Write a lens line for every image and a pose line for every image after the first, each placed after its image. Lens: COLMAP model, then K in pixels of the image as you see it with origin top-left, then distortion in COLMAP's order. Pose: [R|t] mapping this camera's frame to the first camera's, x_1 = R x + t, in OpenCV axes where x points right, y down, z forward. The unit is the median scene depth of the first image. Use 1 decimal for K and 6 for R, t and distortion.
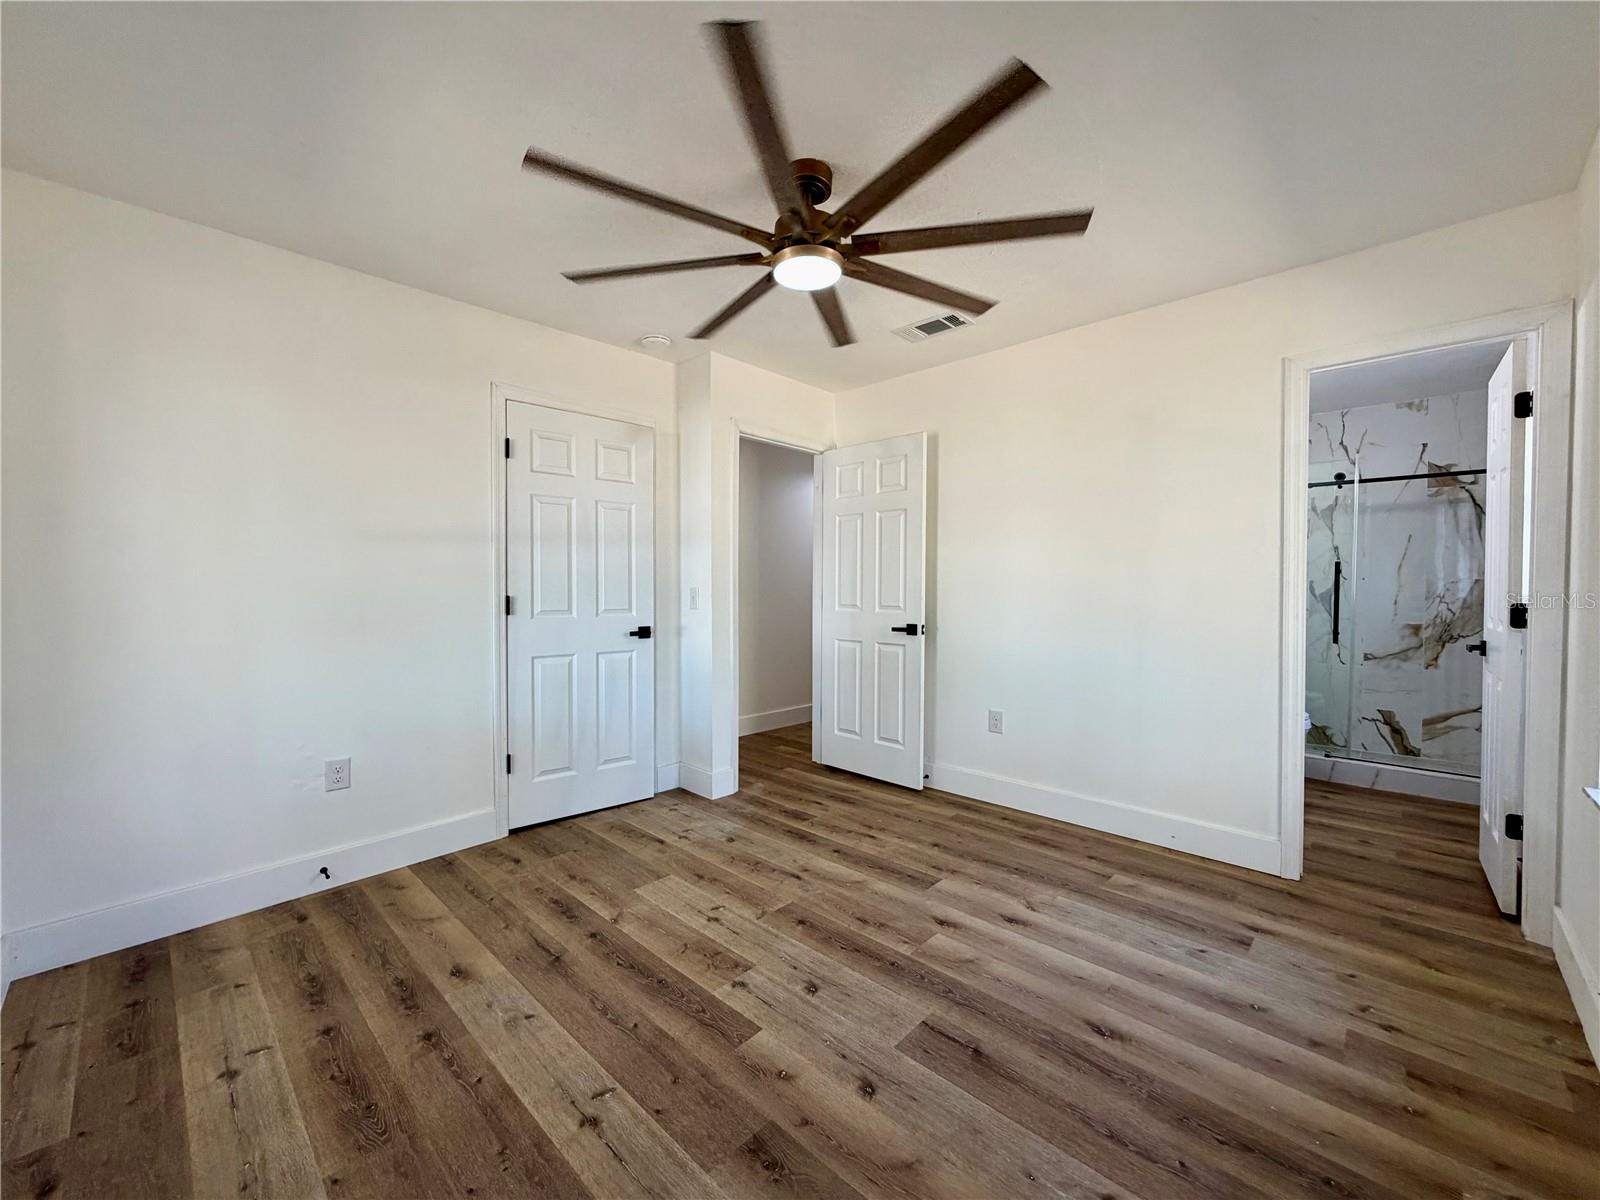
lens RADIAL K [[638.7, 0, 795.1], [0, 638.7, 599.5], [0, 0, 1]] dist [-0.000710, 0.000205]
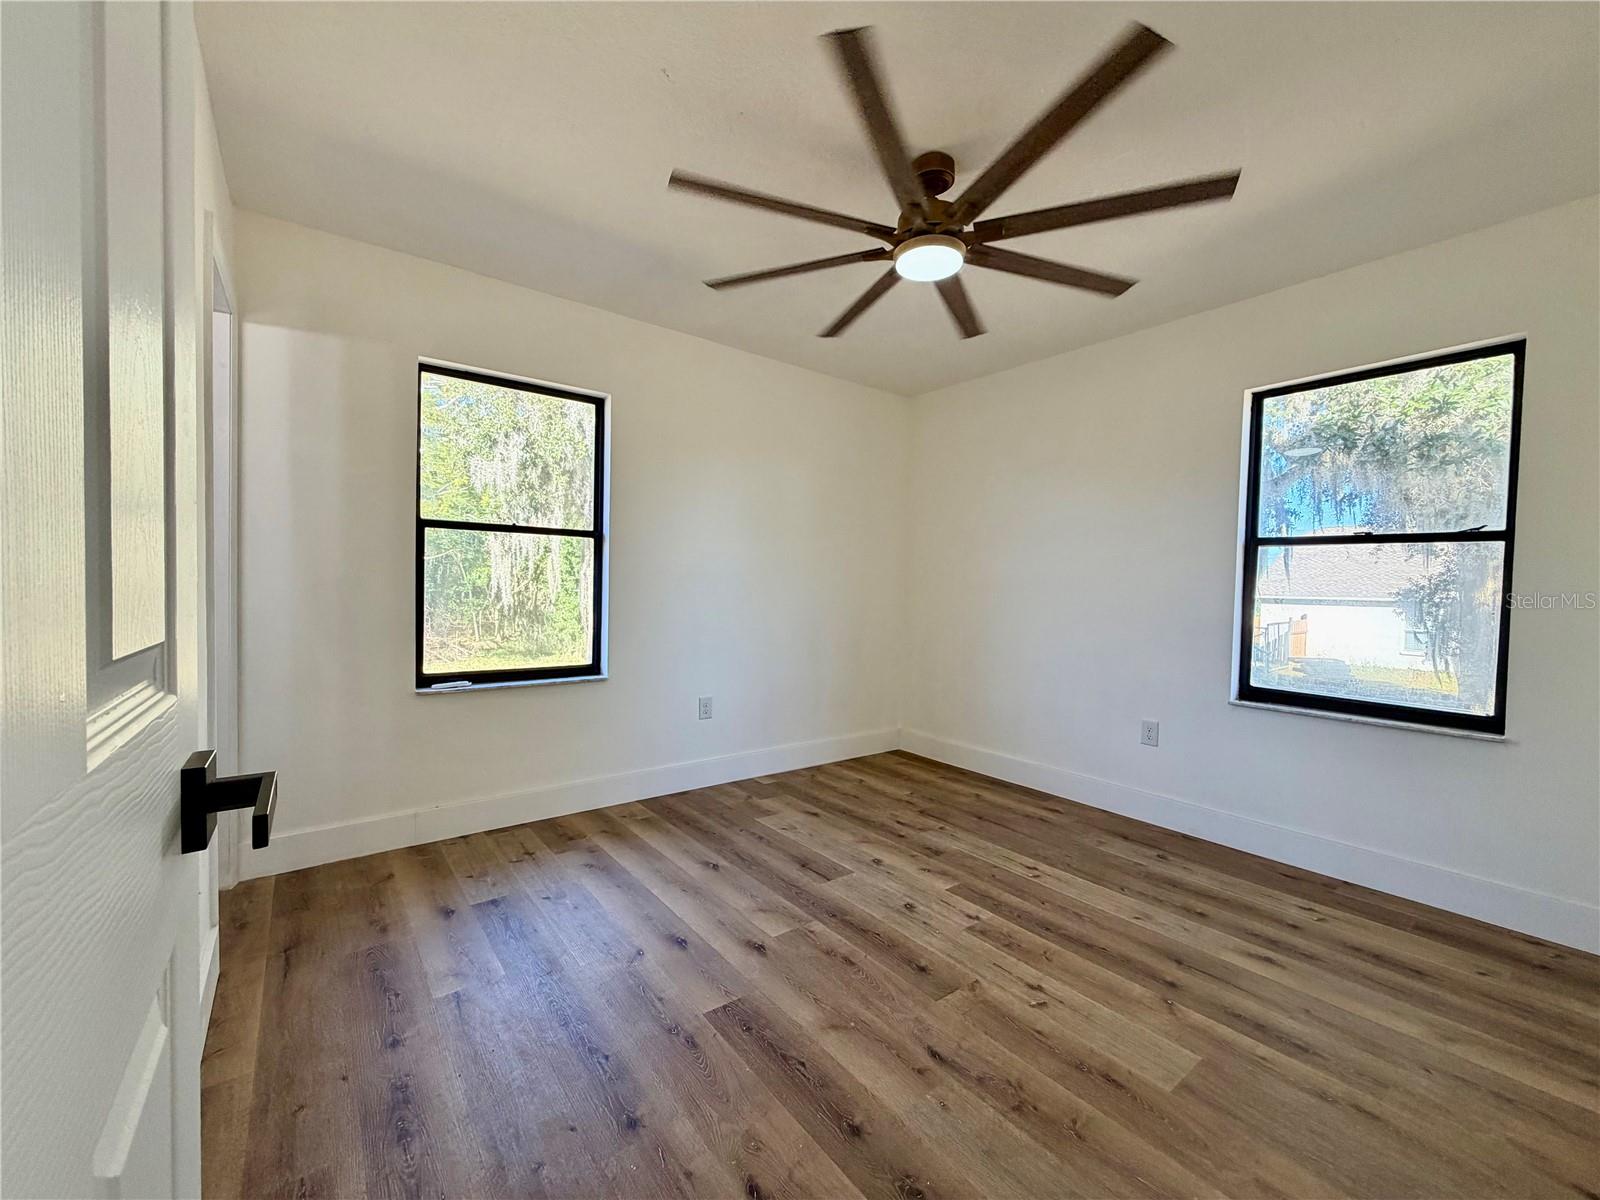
lens RADIAL K [[638.7, 0, 795.1], [0, 638.7, 599.5], [0, 0, 1]] dist [-0.000710, 0.000205]
pose [[-0.988557, -0.022322, 0.149185, 0.058610], [-0.016768, 0.999122, 0.038385, -0.007604], [-0.149911, 0.035444, -0.988064, 1.774240]]
